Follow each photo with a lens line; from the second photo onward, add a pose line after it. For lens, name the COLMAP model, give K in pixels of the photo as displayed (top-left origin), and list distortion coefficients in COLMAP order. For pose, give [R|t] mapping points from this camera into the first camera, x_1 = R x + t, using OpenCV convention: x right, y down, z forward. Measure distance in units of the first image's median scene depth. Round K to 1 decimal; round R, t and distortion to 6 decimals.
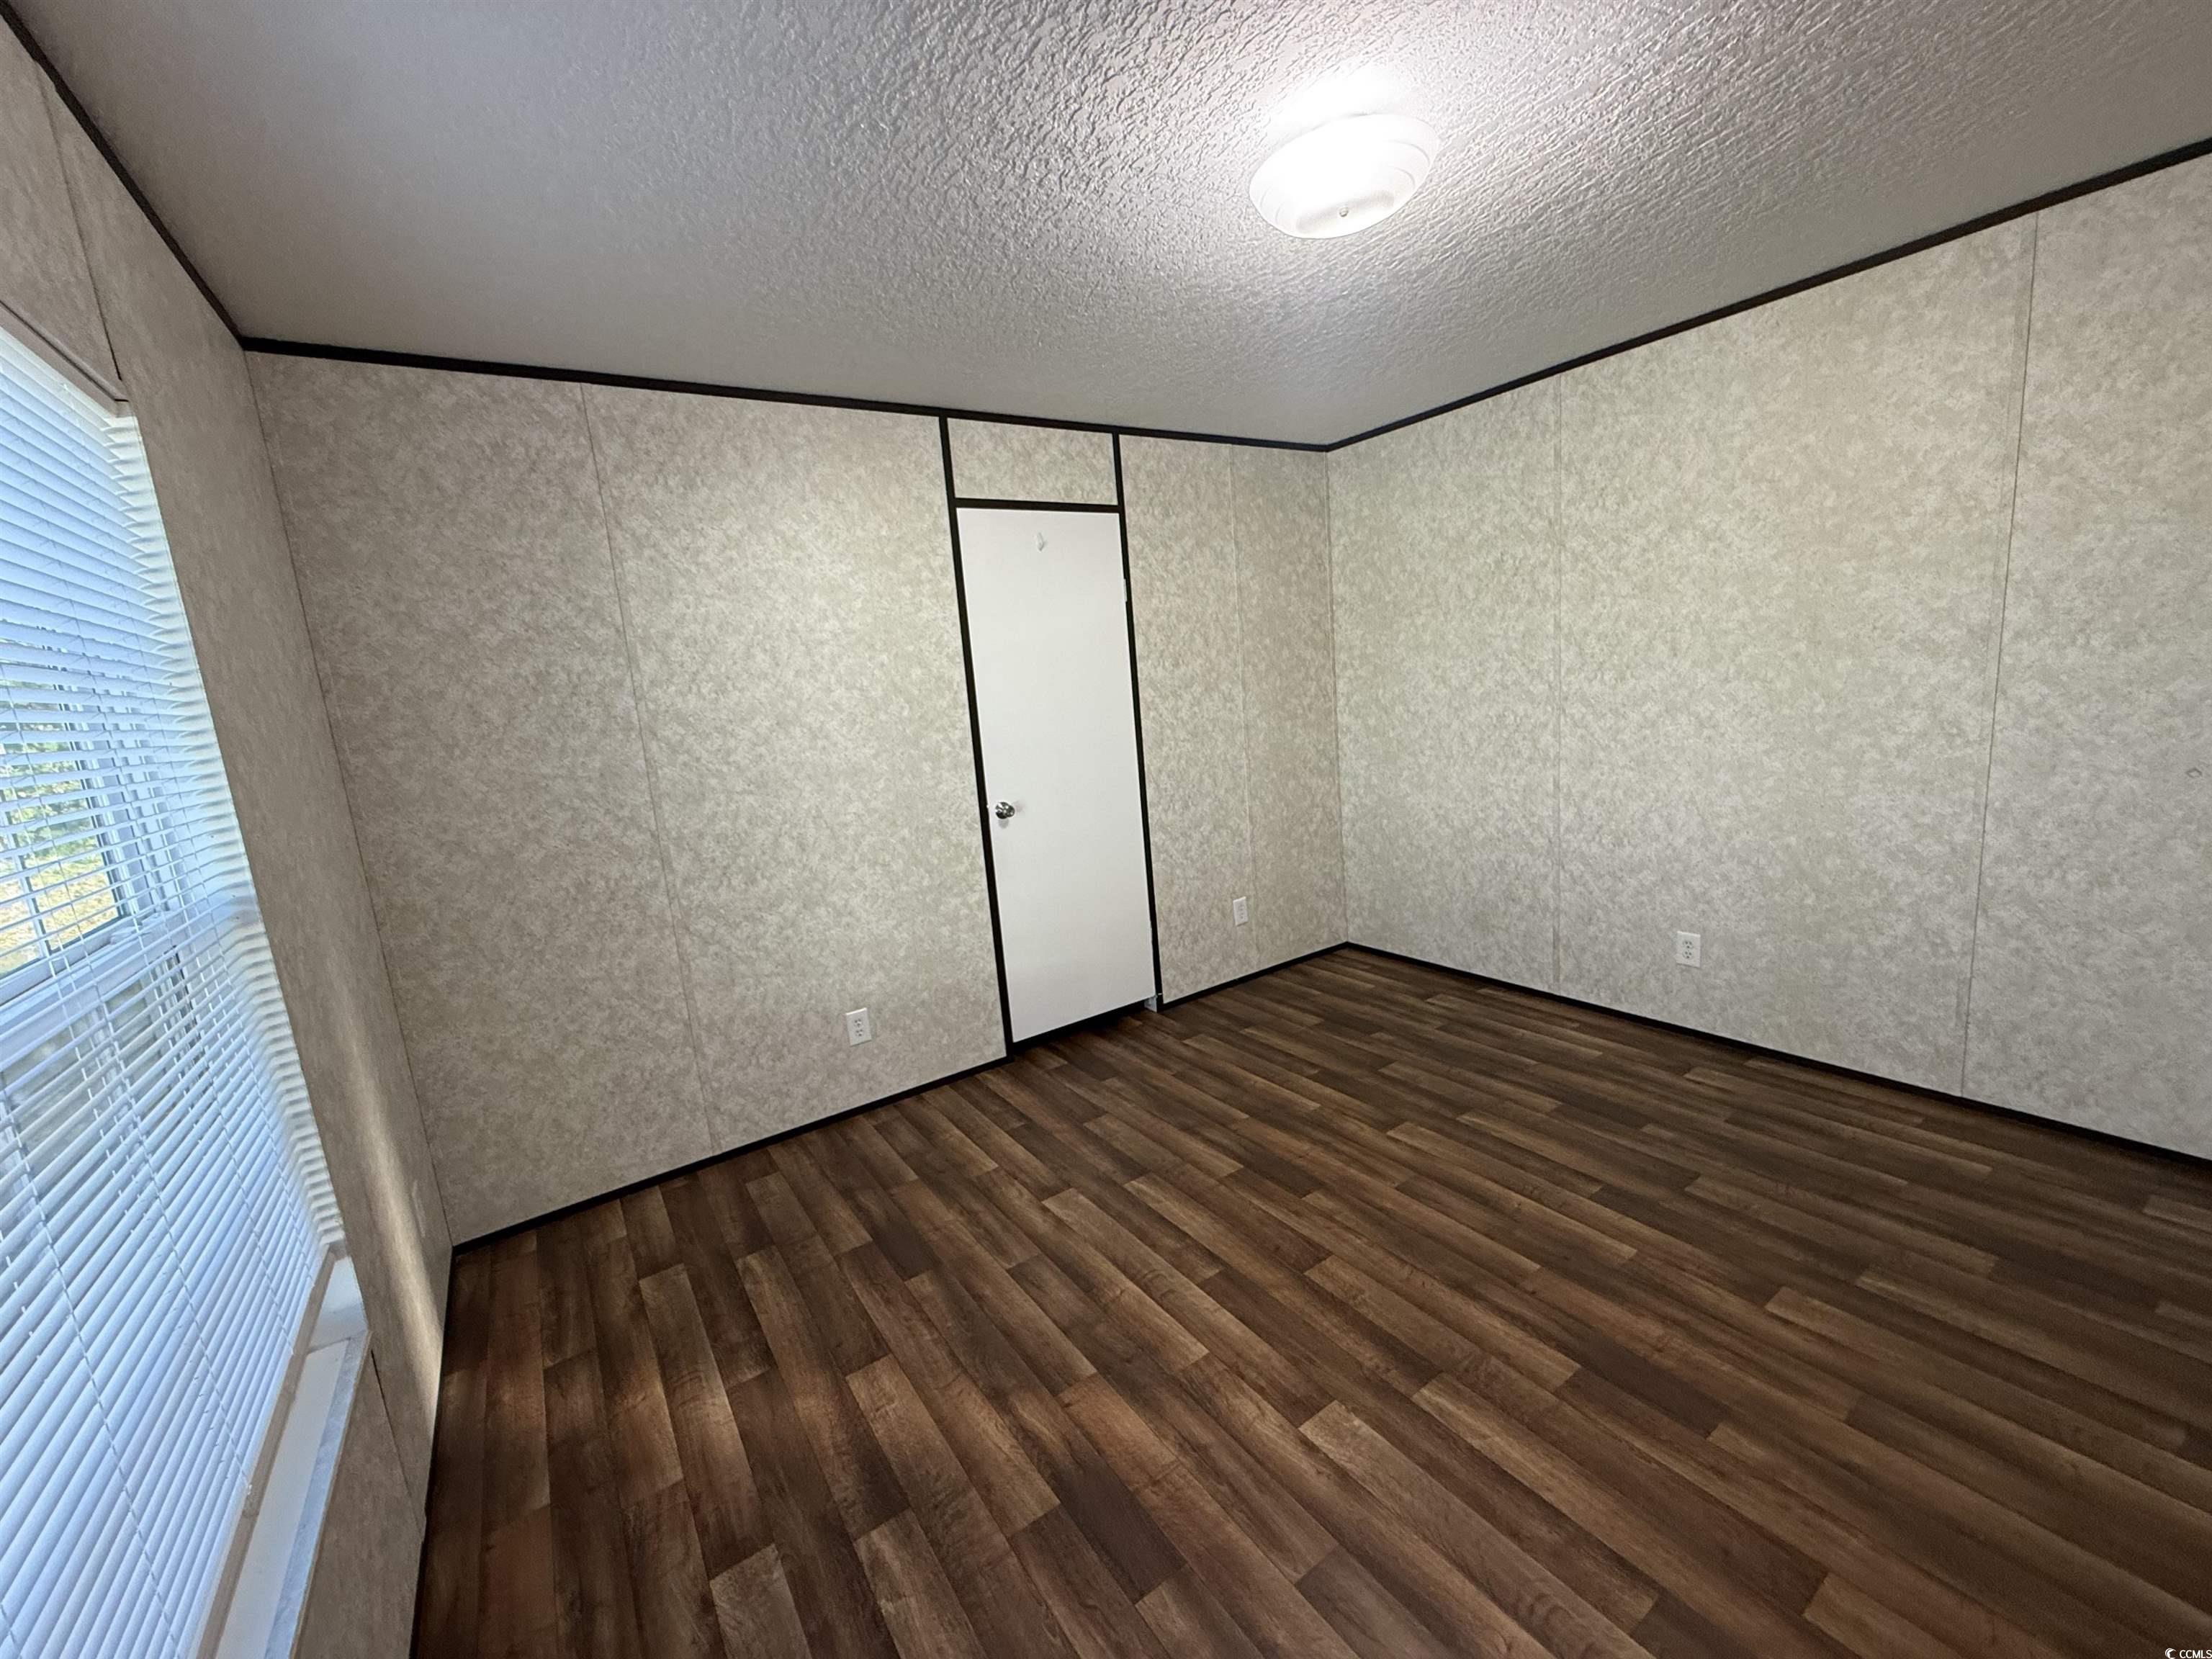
lens RADIAL K [[881.5, 0, 1104.8], [0, 881.5, 811.0], [0, 0, 1]] dist [-0.004128, 0.001626]
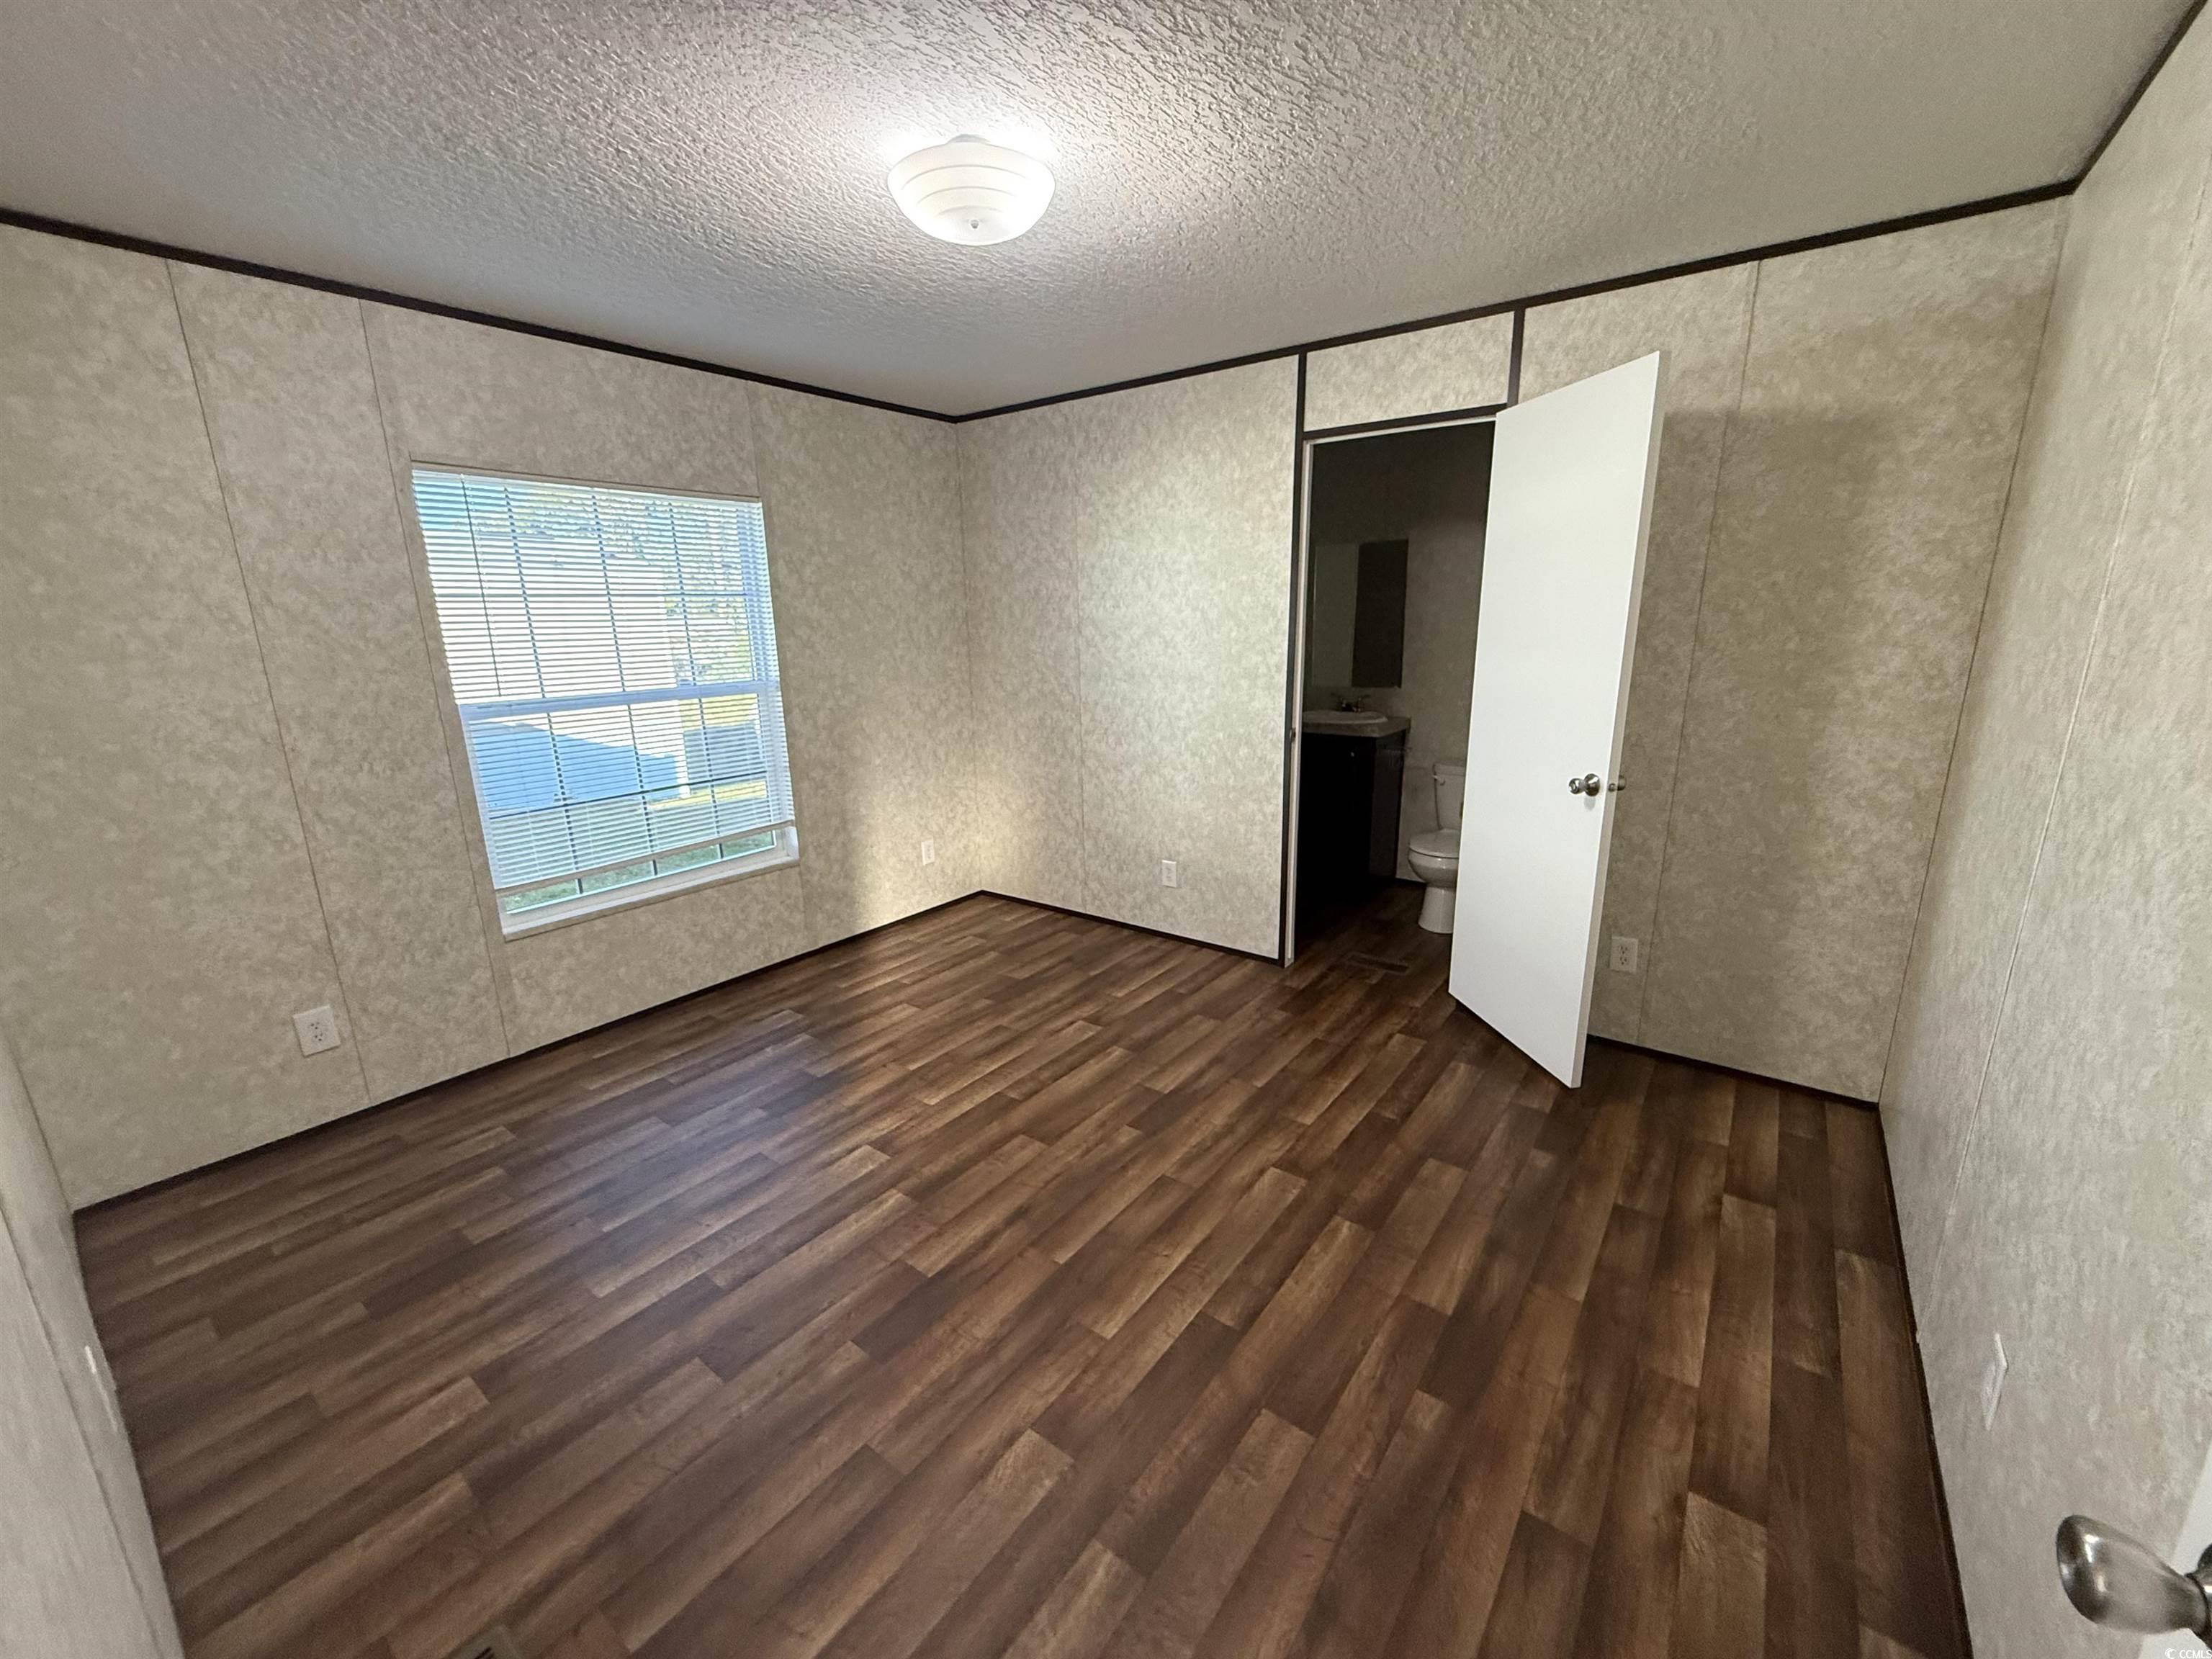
lens RADIAL K [[881.5, 0, 1108.9], [0, 881.5, 820.8], [0, 0, 1]] dist [-0.004128, 0.001626]
pose [[0.331791, 0.292083, -0.896996, 1.027852], [-0.152632, 0.954953, 0.254497, -0.182184], [0.930923, 0.052470, 0.361426, 0.539681]]
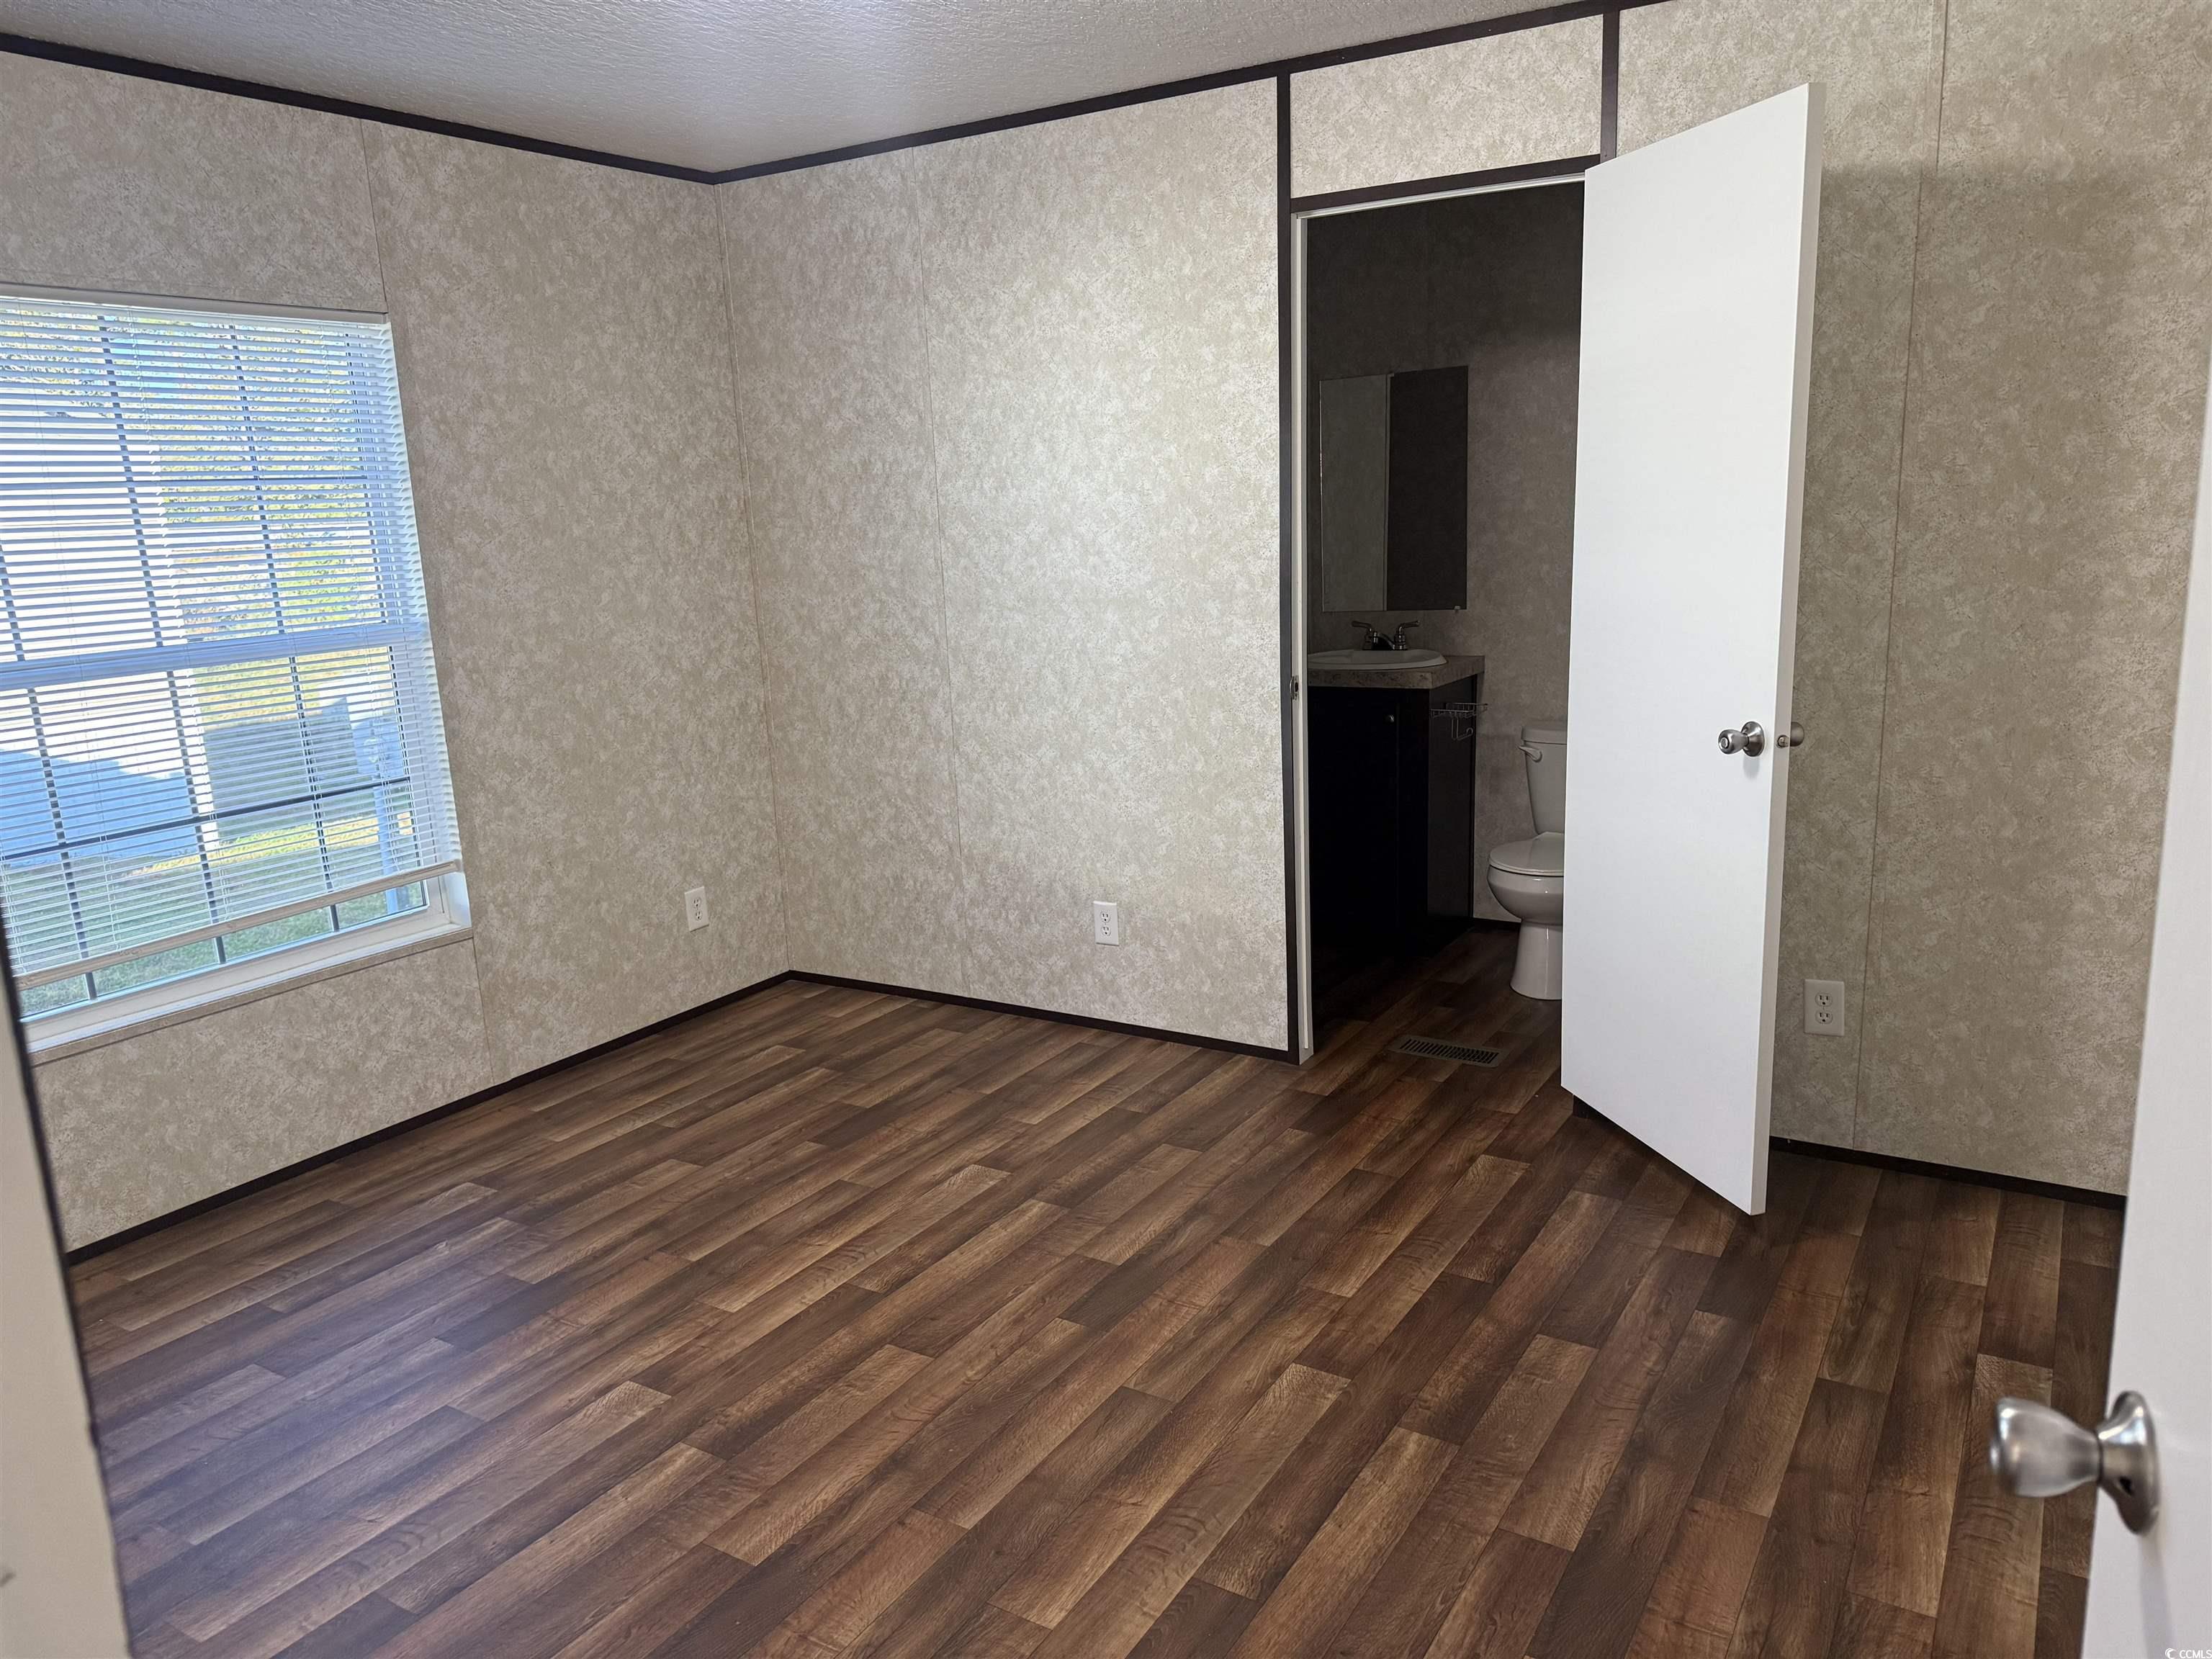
lens RADIAL K [[1541.5, 0, 1118.9], [0, 1541.5, 823.5], [0, 0, 1]] dist [0.058459, -0.072346]
pose [[0.419455, 0.253330, -0.871712, 1.118942], [-0.131788, 0.967092, 0.217634, -0.178324], [0.898159, 0.023594, 0.439037, 0.488705]]
